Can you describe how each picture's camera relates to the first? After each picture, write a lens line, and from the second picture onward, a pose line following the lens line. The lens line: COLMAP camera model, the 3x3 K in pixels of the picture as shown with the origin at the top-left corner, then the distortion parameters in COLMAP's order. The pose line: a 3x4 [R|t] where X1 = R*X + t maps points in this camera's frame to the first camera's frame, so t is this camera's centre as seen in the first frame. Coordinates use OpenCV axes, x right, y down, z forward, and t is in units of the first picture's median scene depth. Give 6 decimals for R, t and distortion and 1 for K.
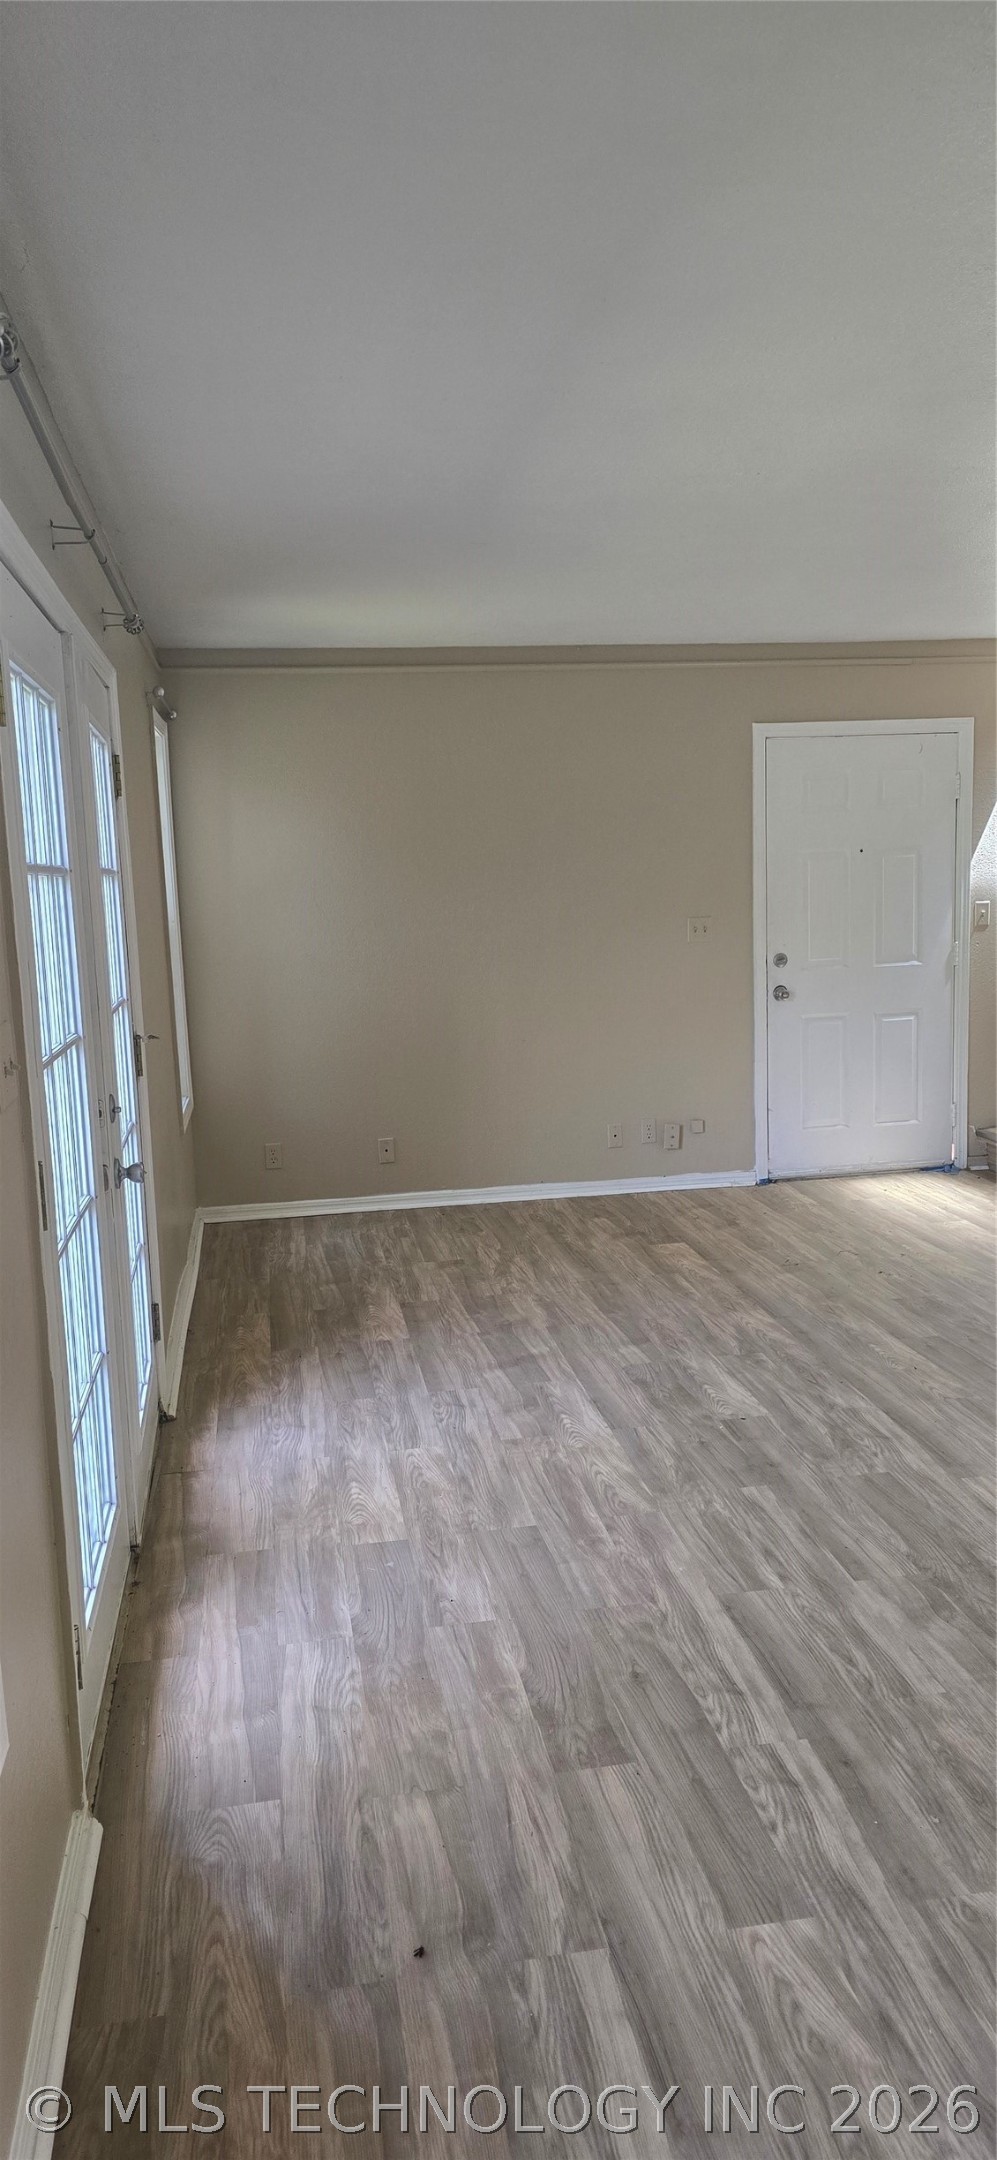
lens RADIAL K [[1506.0, 0, 502.2], [0, 1506.0, 1079.6], [0, 0, 1]] dist [0.068954, -0.067107]
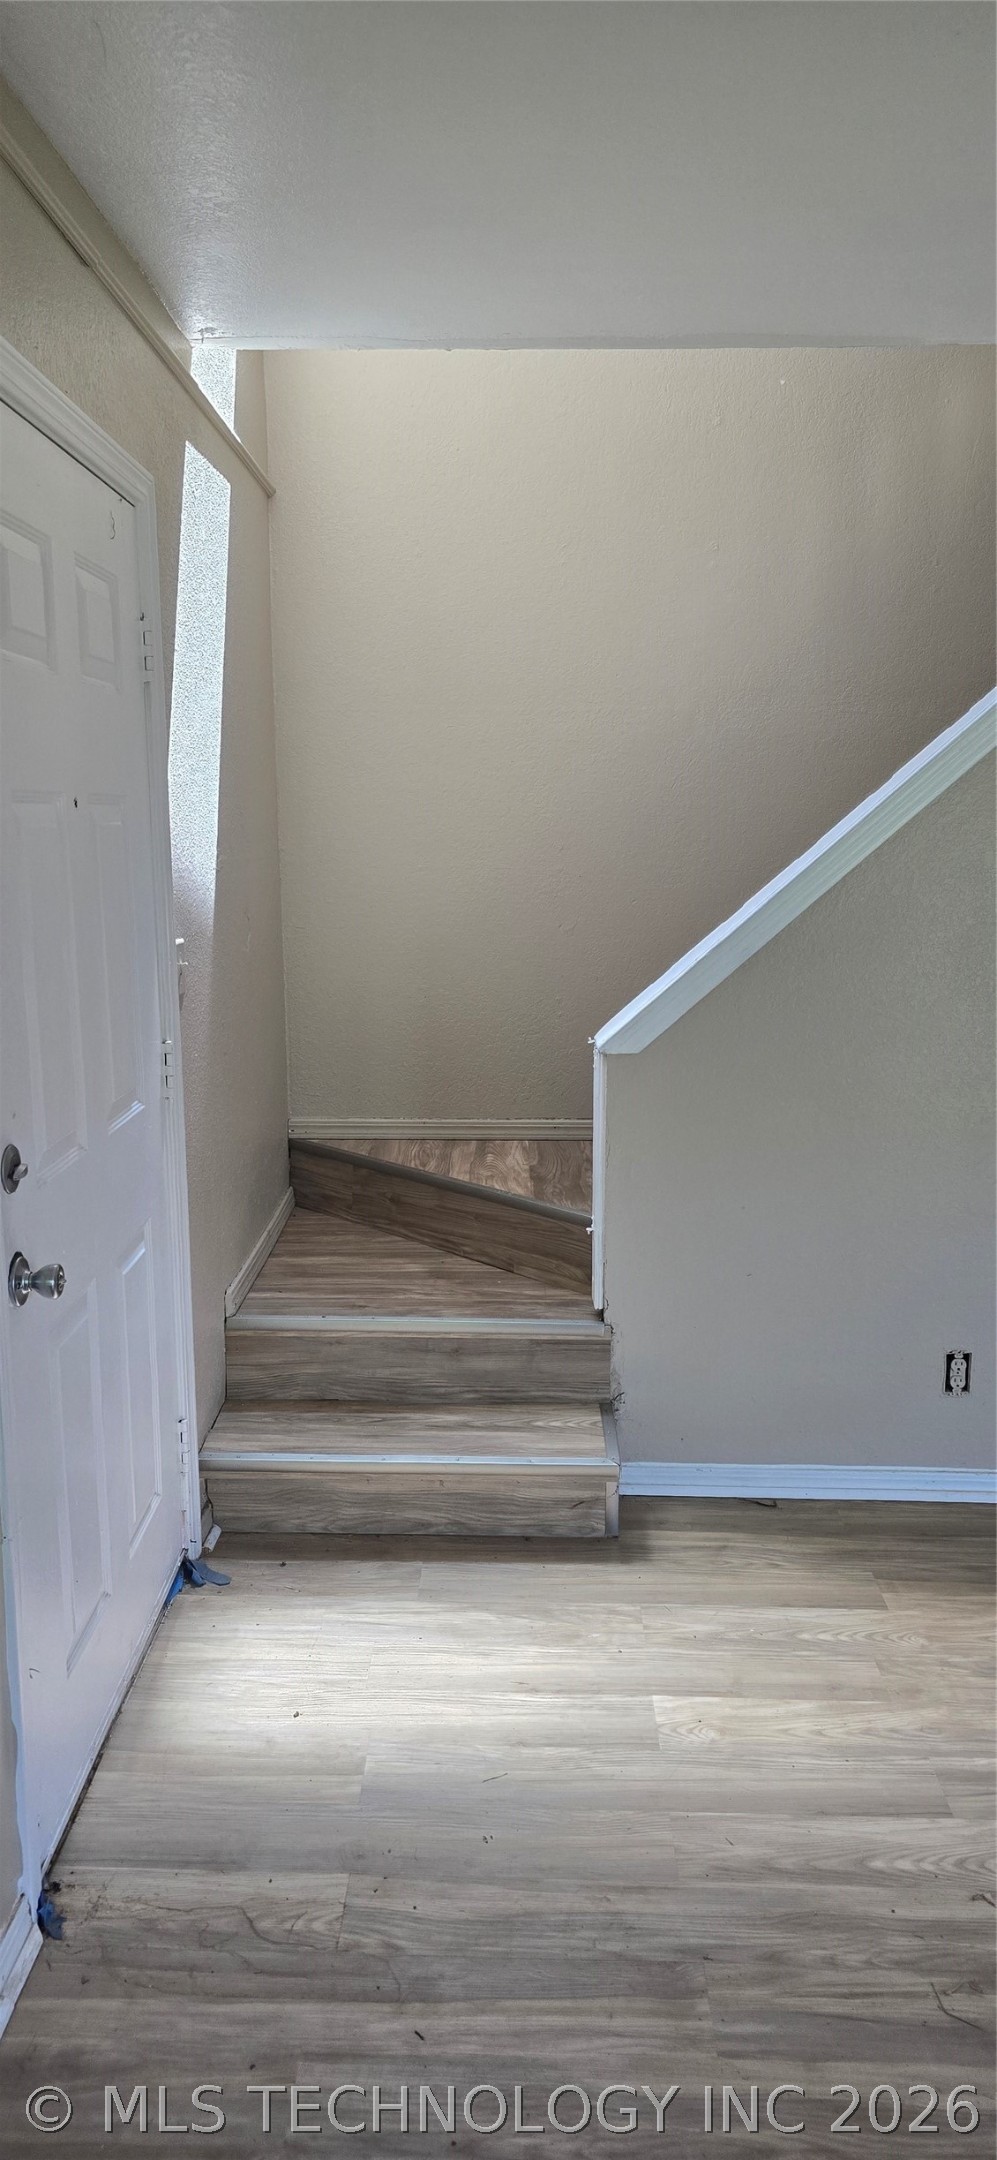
lens RADIAL K [[1506.0, 0, 502.2], [0, 1506.0, 1079.6], [0, 0, 1]] dist [0.068954, -0.067107]
pose [[0.177509, -0.147128, 0.973059, -0.091444], [0.121404, 0.984483, 0.126709, -0.137873], [-0.976602, 0.095641, 0.192616, 0.952204]]
